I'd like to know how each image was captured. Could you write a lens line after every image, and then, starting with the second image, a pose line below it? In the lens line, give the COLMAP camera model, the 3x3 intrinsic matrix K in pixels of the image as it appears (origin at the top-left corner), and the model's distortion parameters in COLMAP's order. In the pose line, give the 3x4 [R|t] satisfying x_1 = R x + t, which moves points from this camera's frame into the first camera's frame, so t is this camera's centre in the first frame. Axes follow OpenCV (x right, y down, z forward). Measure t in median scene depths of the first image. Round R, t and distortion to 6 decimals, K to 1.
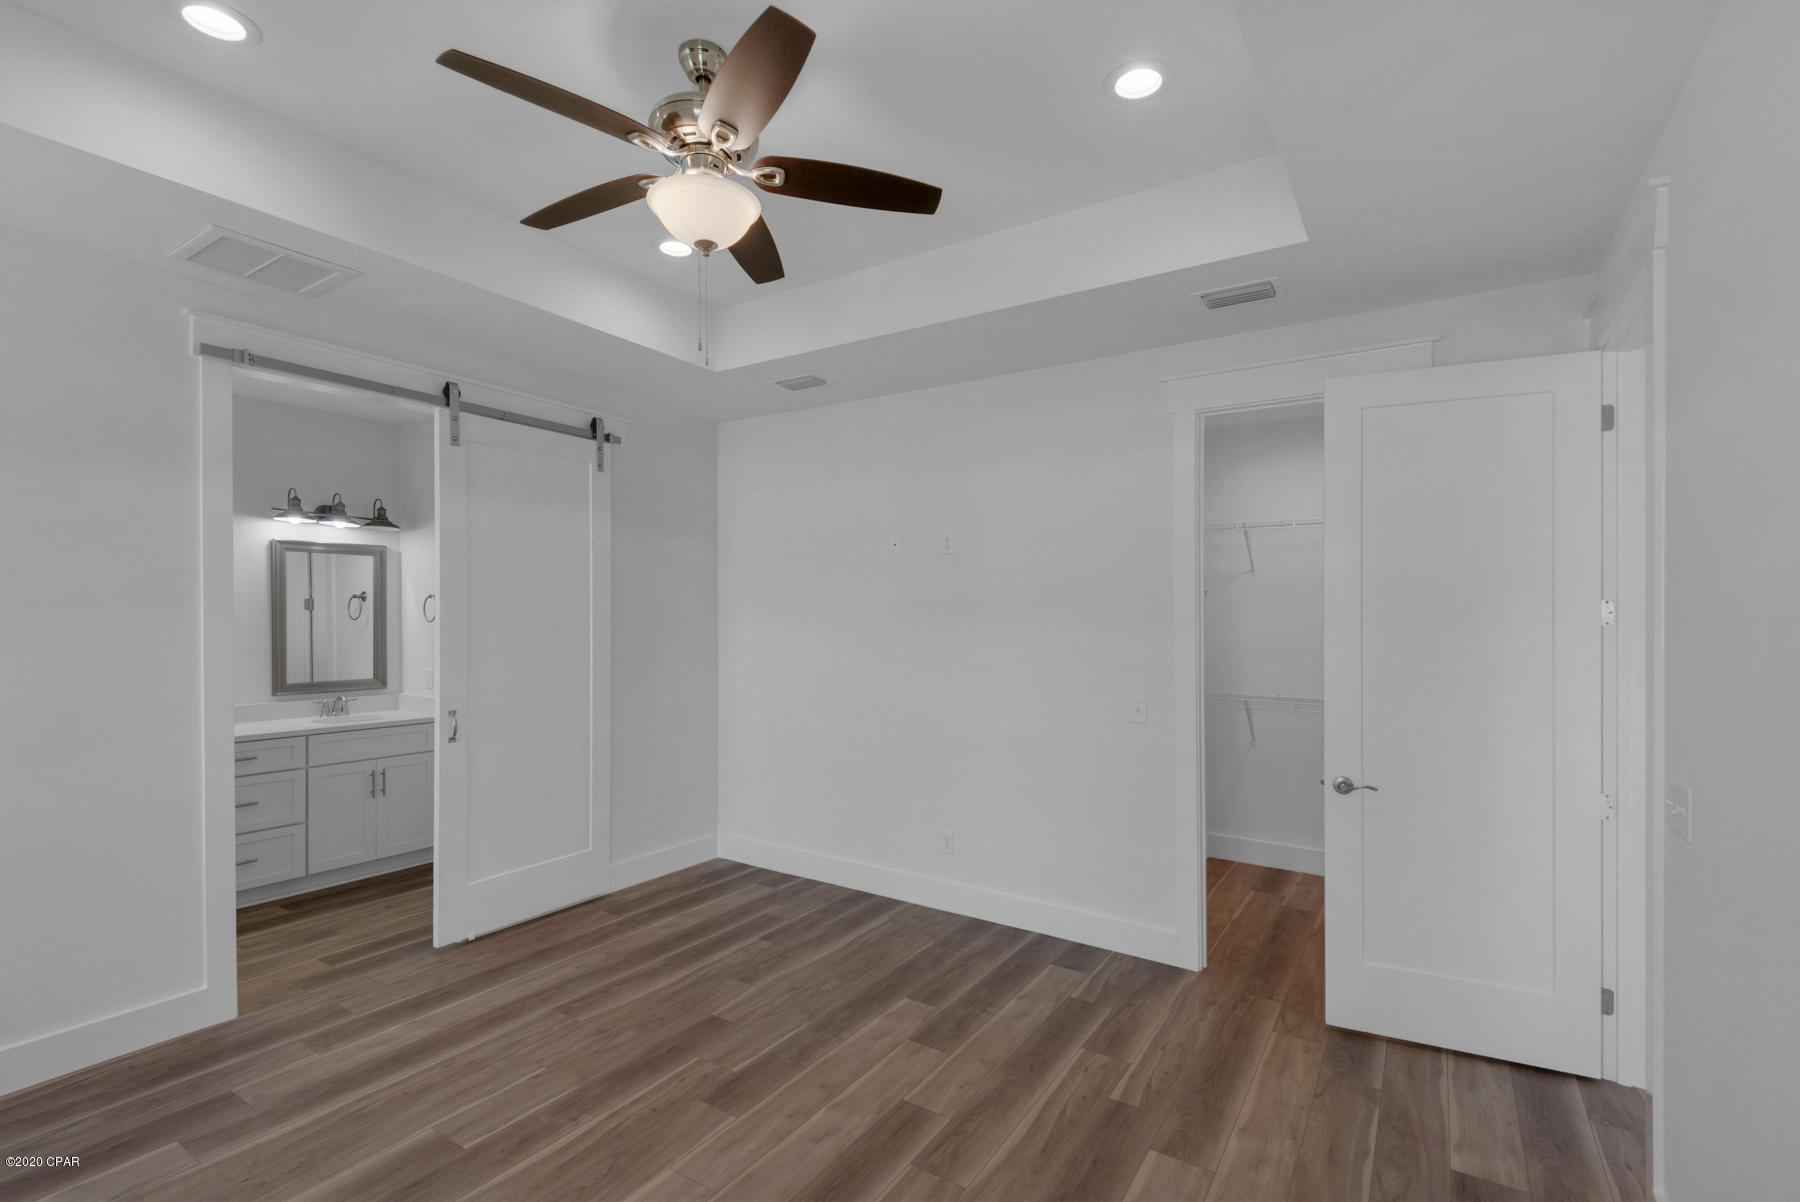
lens RADIAL K [[802.0, 0, 894.0], [0, 802.0, 537.5], [0, 0, 1]] dist [-0.001434, -0.000504]
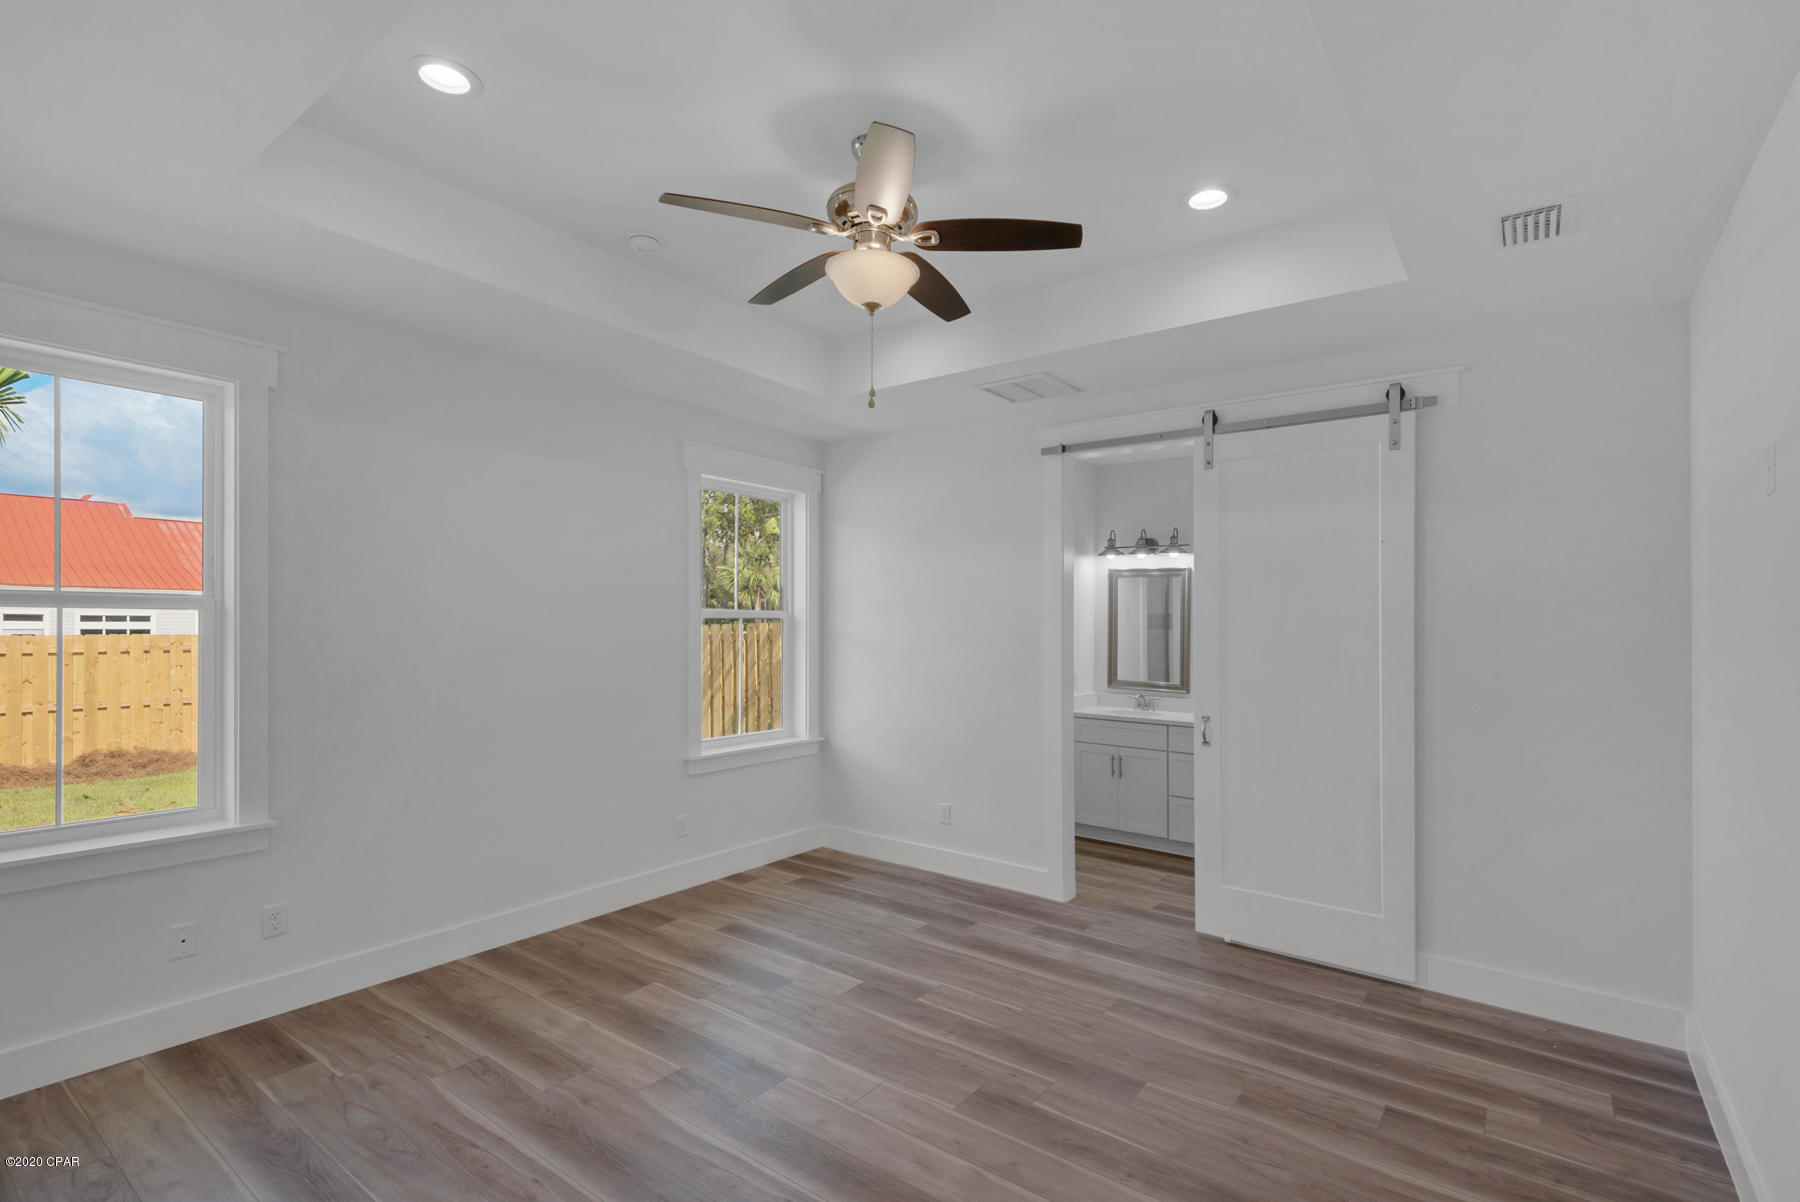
lens RADIAL K [[821.1, 0, 900.0], [0, 821.1, 601.0], [0, 0, 1]] dist [0.002032, -0.000713]
pose [[-0.058009, -0.028652, -0.997905, 0.685413], [0.082368, 0.996043, -0.033387, 0.074733], [0.994912, -0.084132, -0.055419, 0.804986]]
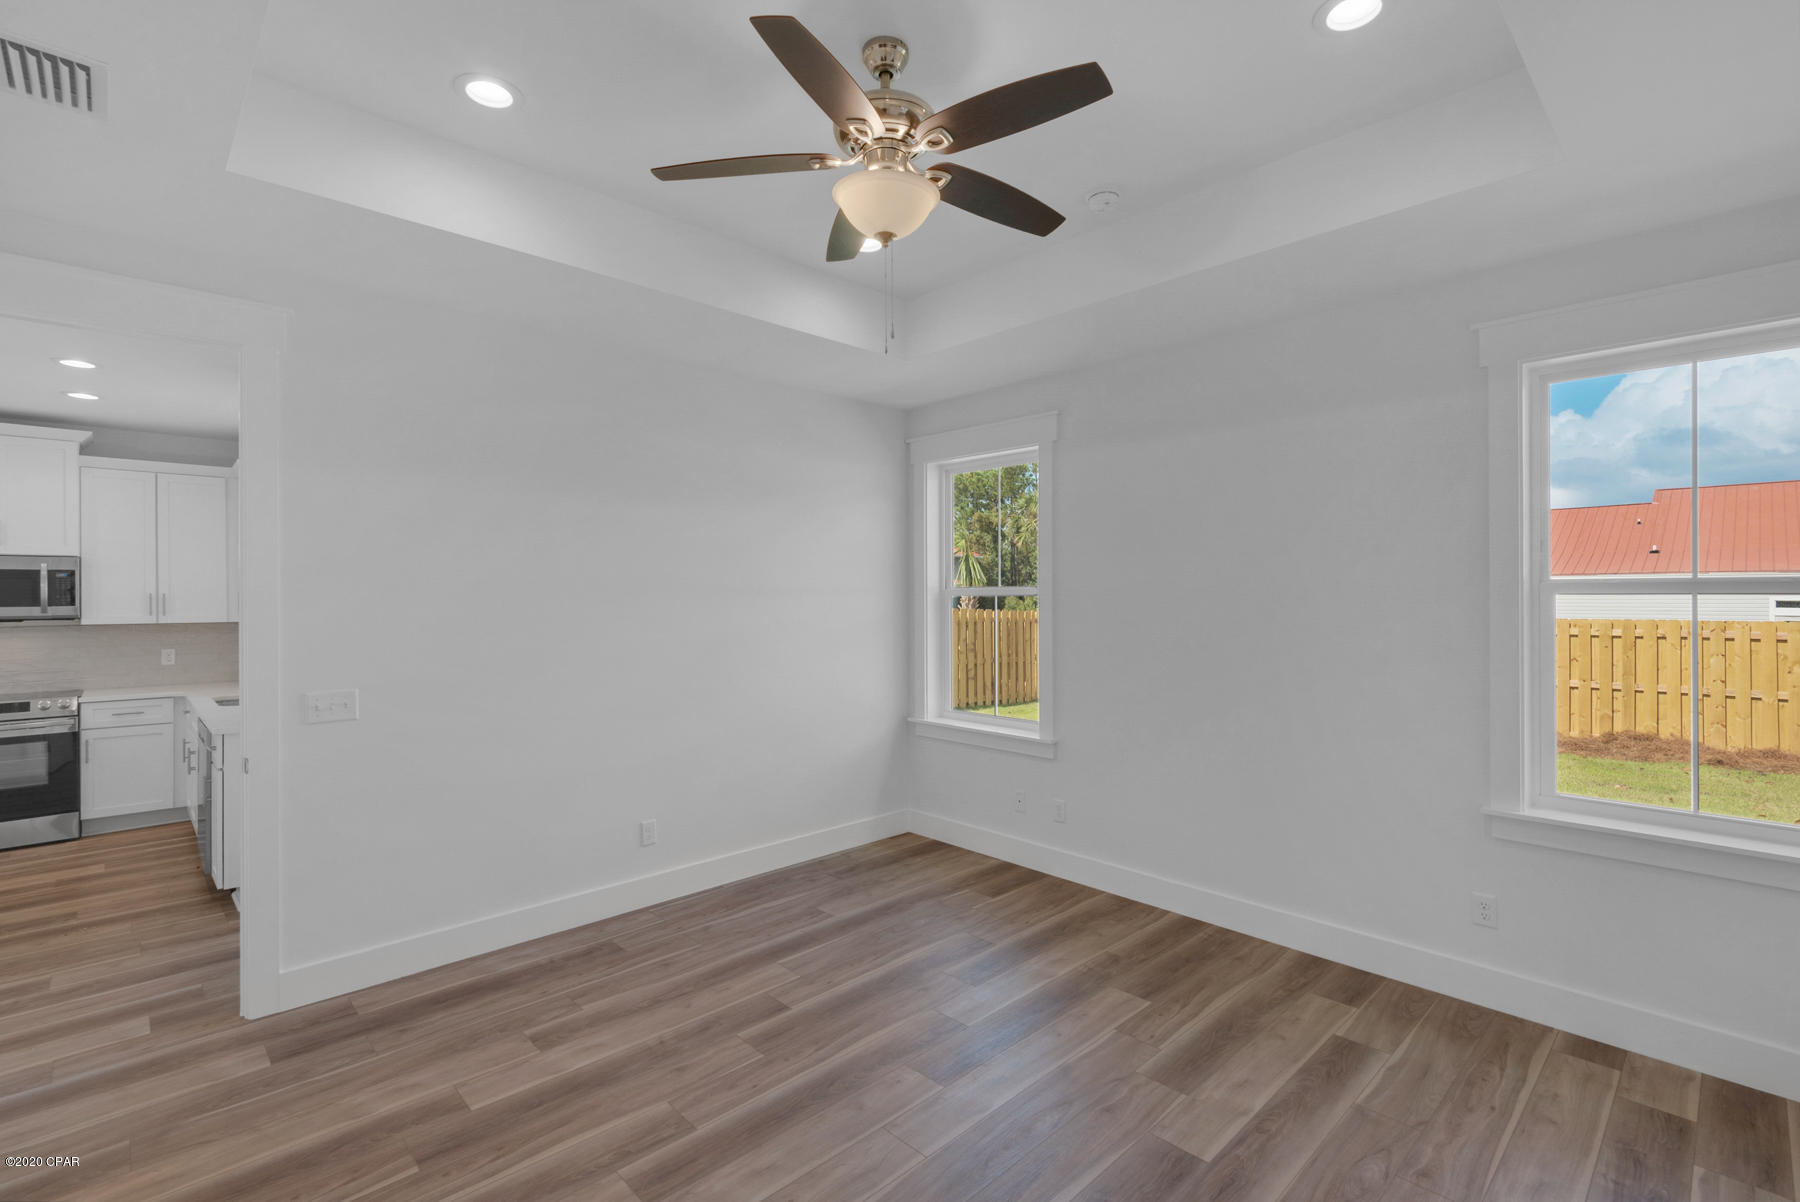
lens RADIAL K [[821.1, 0, 900.0], [0, 821.1, 601.0], [0, 0, 1]] dist [0.002032, -0.000713]
pose [[-0.977019, -0.008435, 0.212987, -0.320281], [-0.026906, 0.996105, -0.083975, 0.133023], [-0.211449, -0.087775, -0.973440, 1.433803]]
